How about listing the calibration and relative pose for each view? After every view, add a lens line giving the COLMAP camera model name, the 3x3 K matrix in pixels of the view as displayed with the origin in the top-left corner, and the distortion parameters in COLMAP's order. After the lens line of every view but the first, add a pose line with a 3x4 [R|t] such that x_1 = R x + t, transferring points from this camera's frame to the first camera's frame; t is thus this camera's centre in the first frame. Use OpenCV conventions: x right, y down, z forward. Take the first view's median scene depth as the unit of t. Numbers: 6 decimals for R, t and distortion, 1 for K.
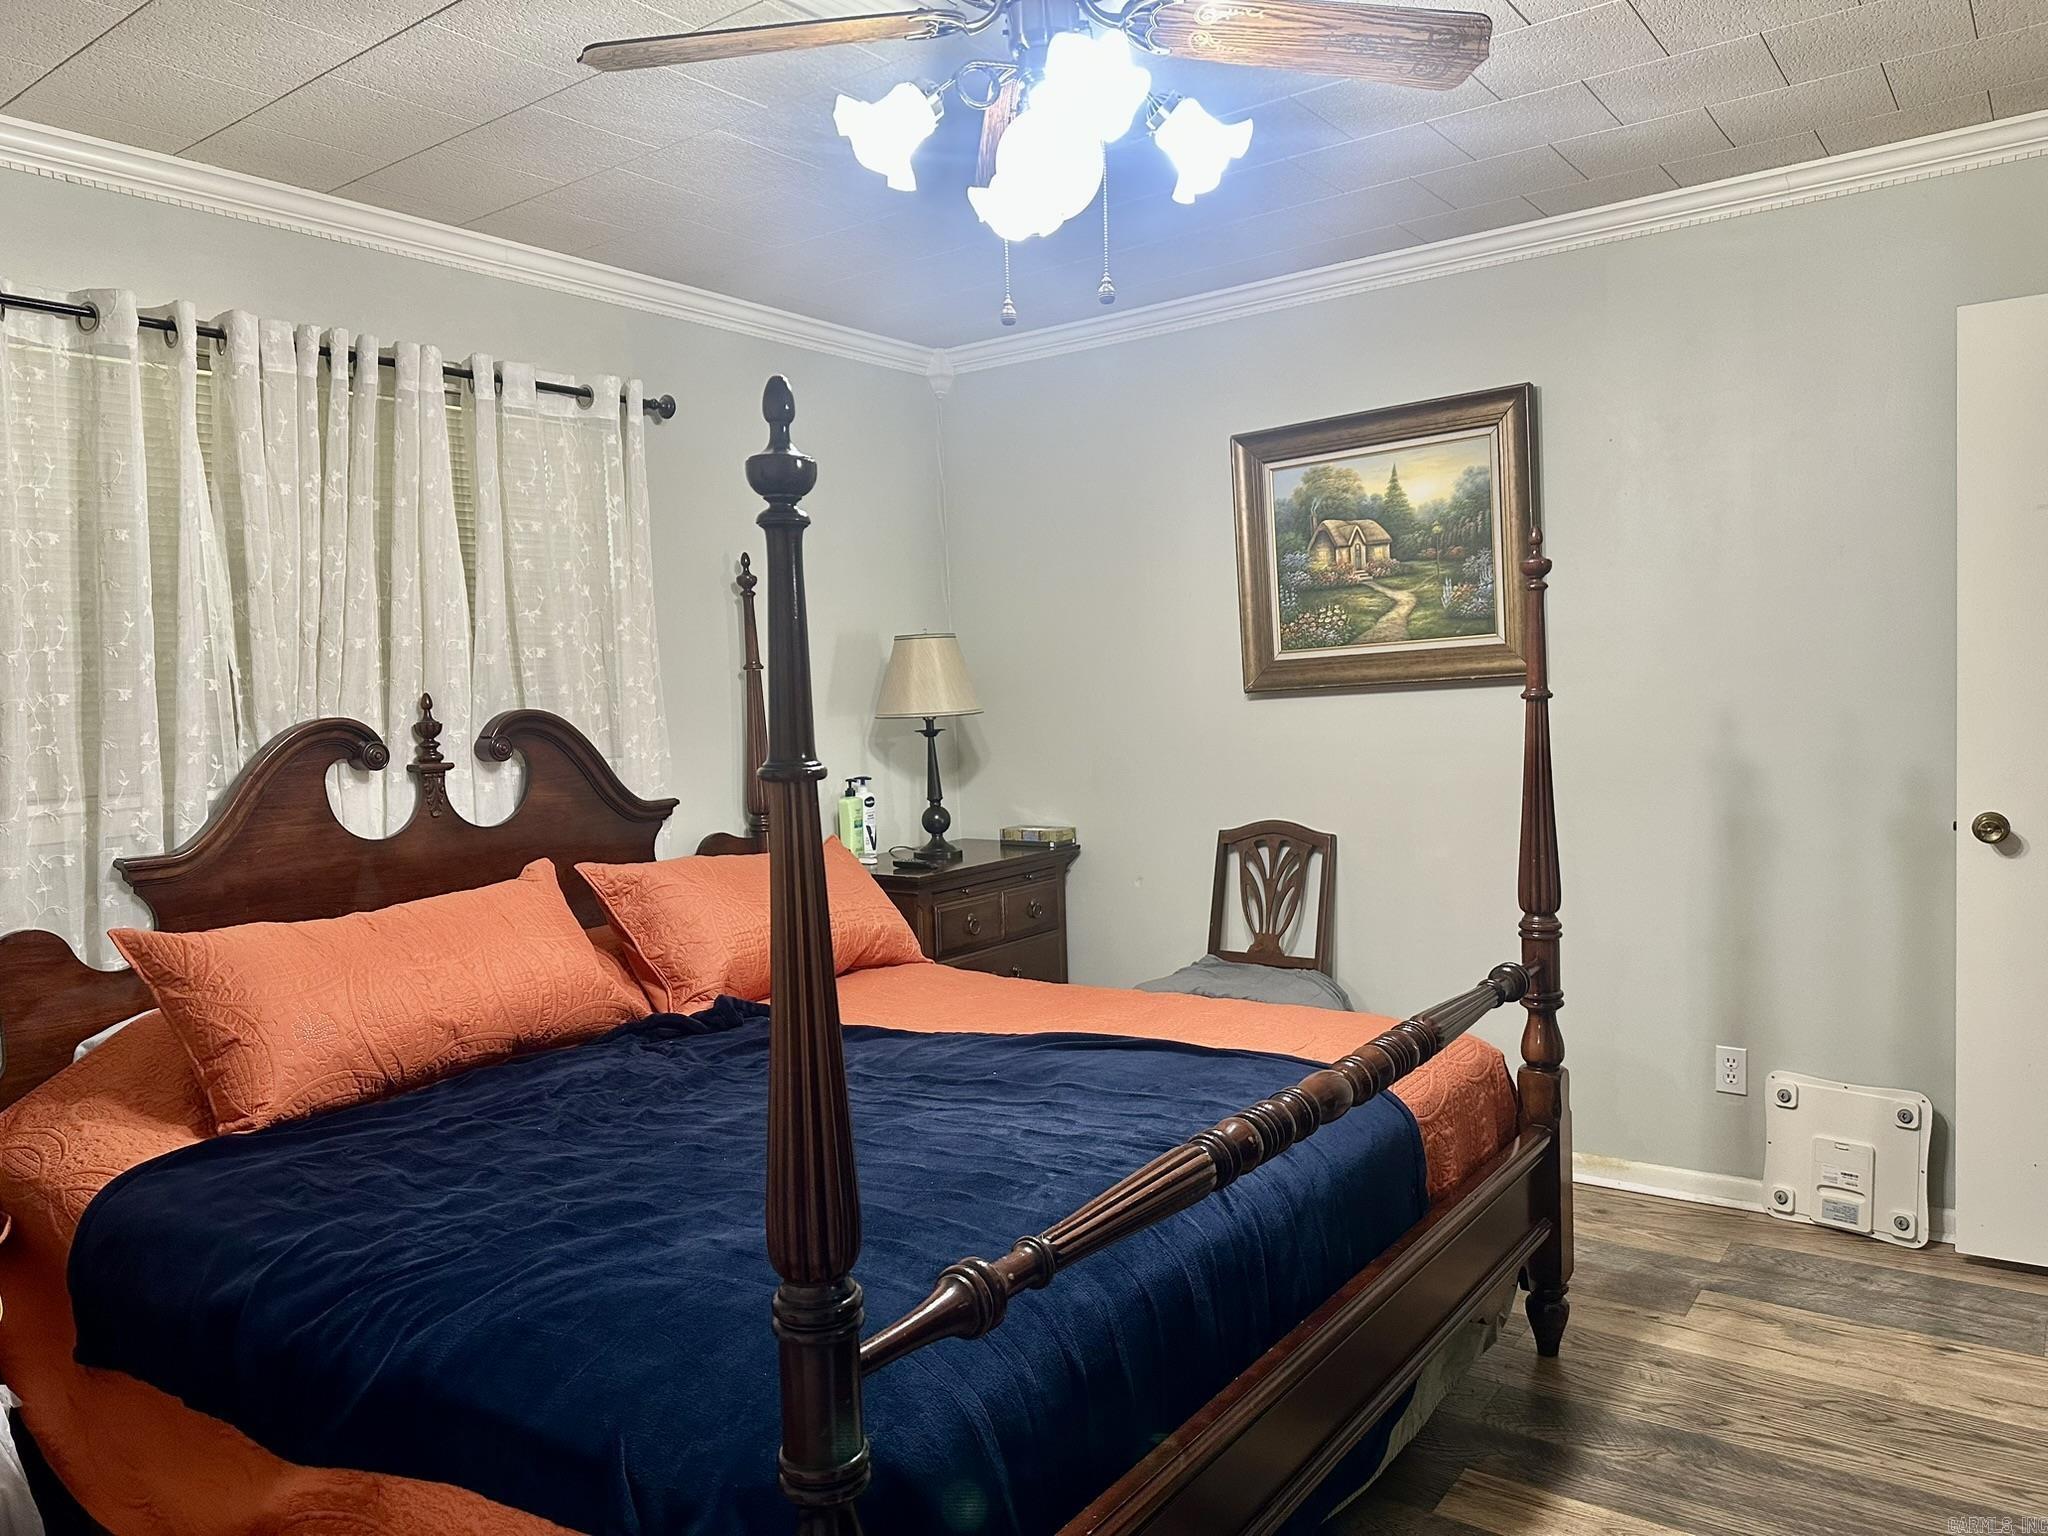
lens RADIAL K [[1445.6, 0, 1019.2], [0, 1445.6, 761.3], [0, 0, 1]] dist [0.072935, -0.093648]
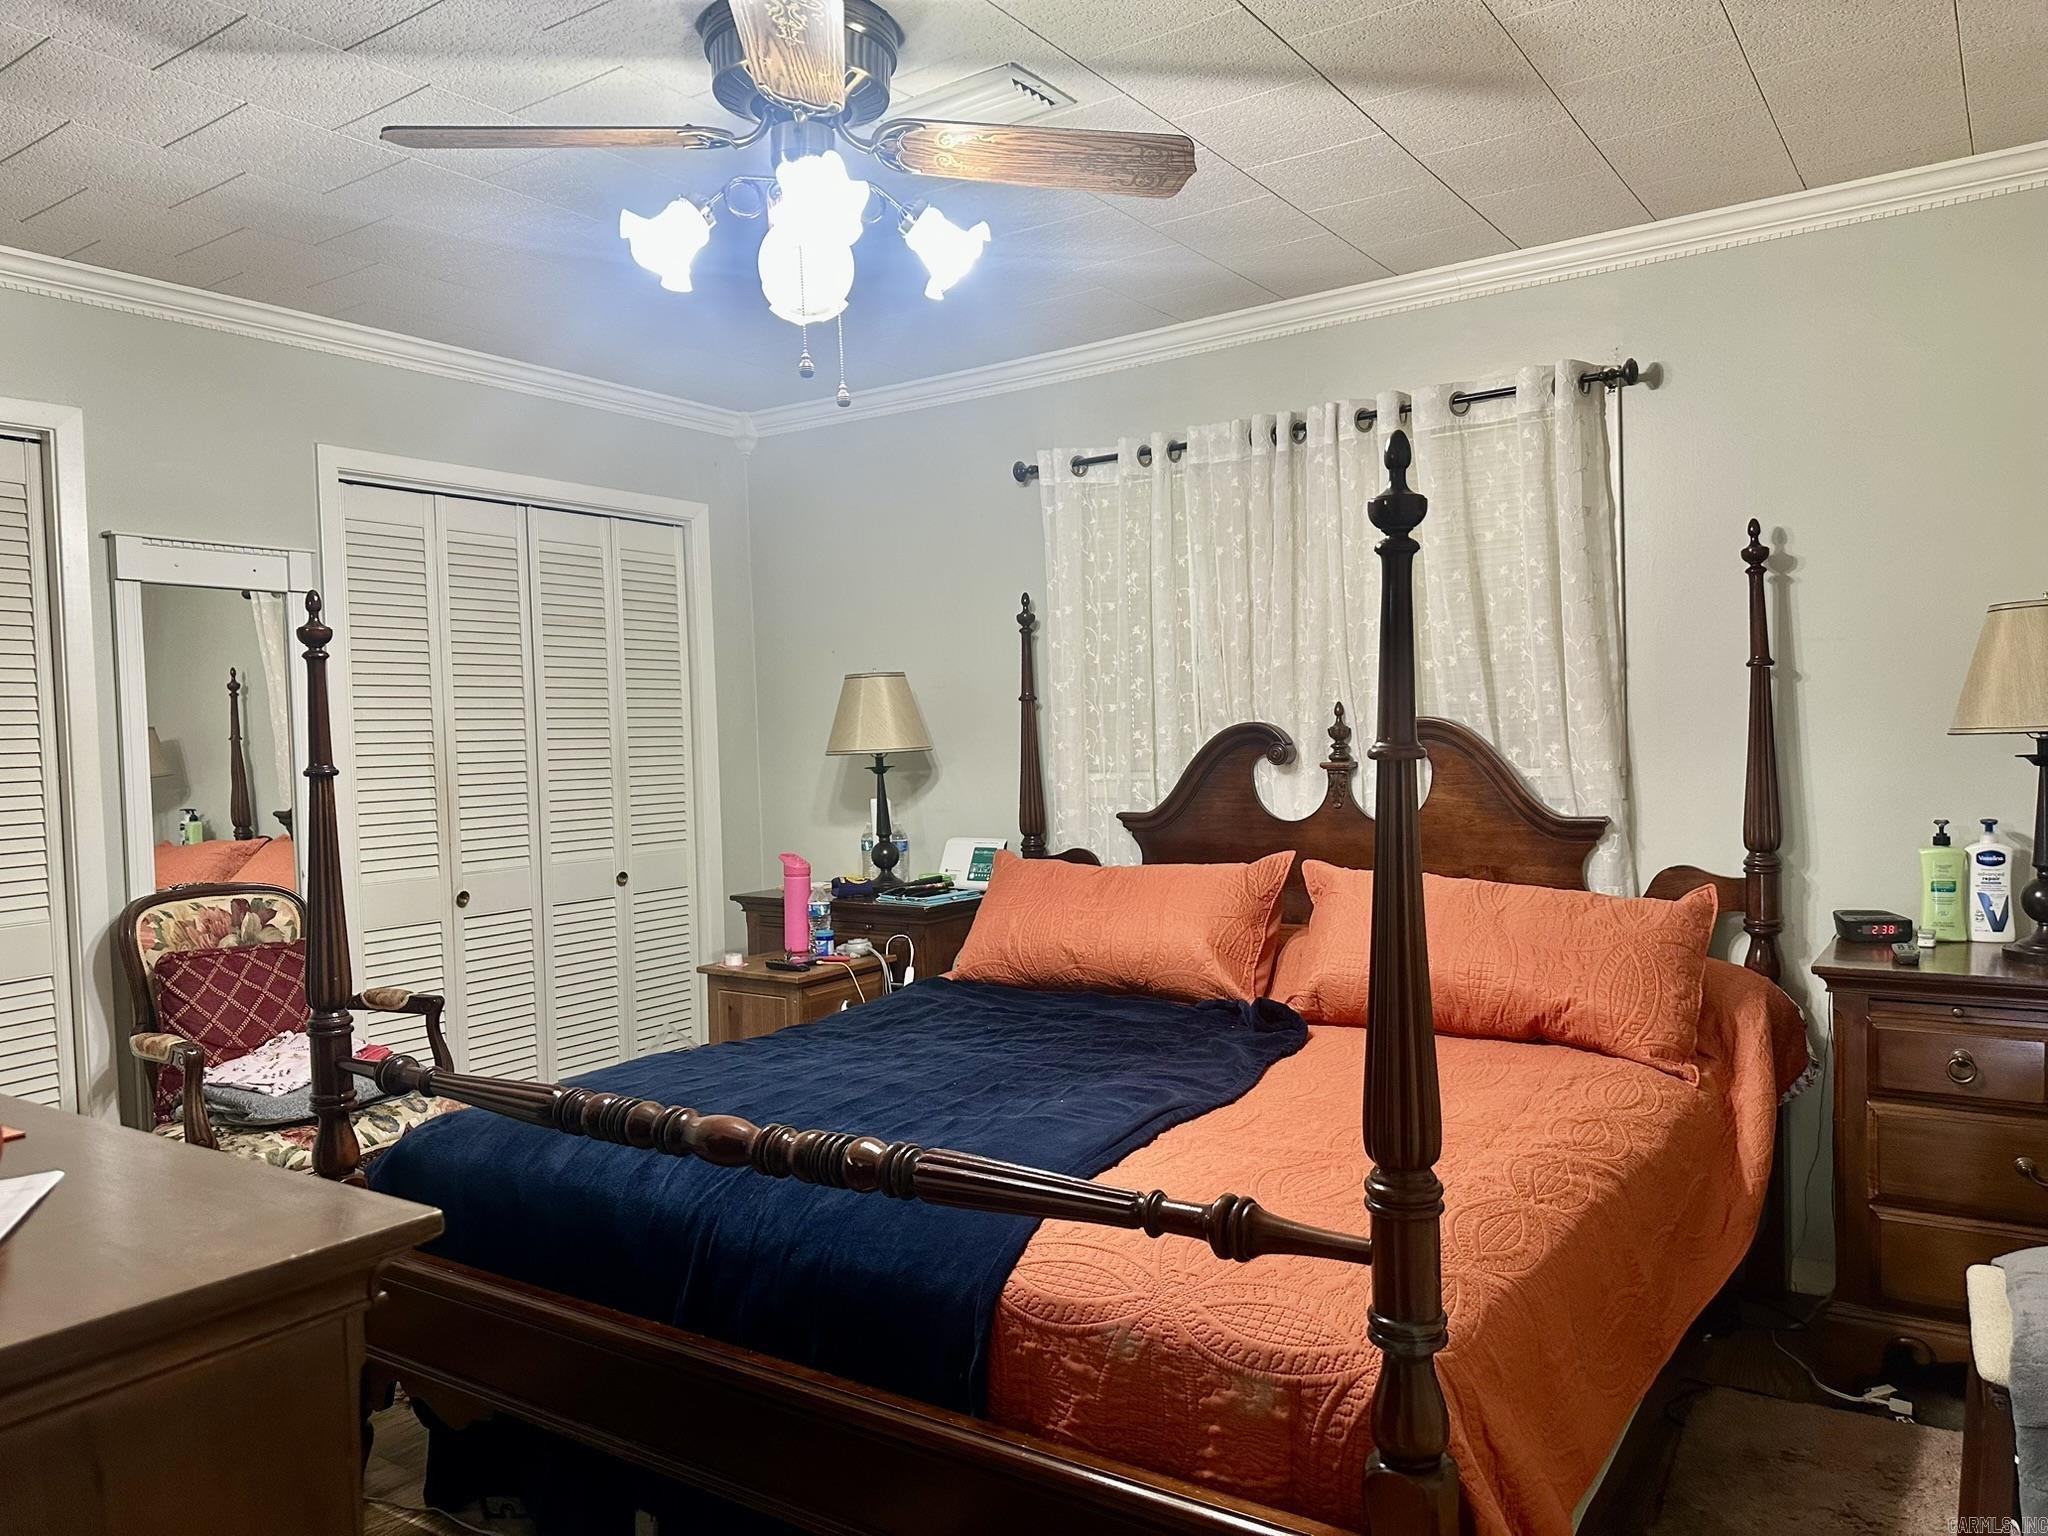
lens RADIAL K [[1445.6, 0, 1044.5], [0, 1445.6, 770.6], [0, 0, 1]] dist [0.072935, -0.093648]
pose [[0.009649, 0.066157, -0.997763, 0.802833], [-0.031098, 0.997346, 0.065829, -0.065213], [0.999470, 0.030394, 0.011681, 0.806056]]
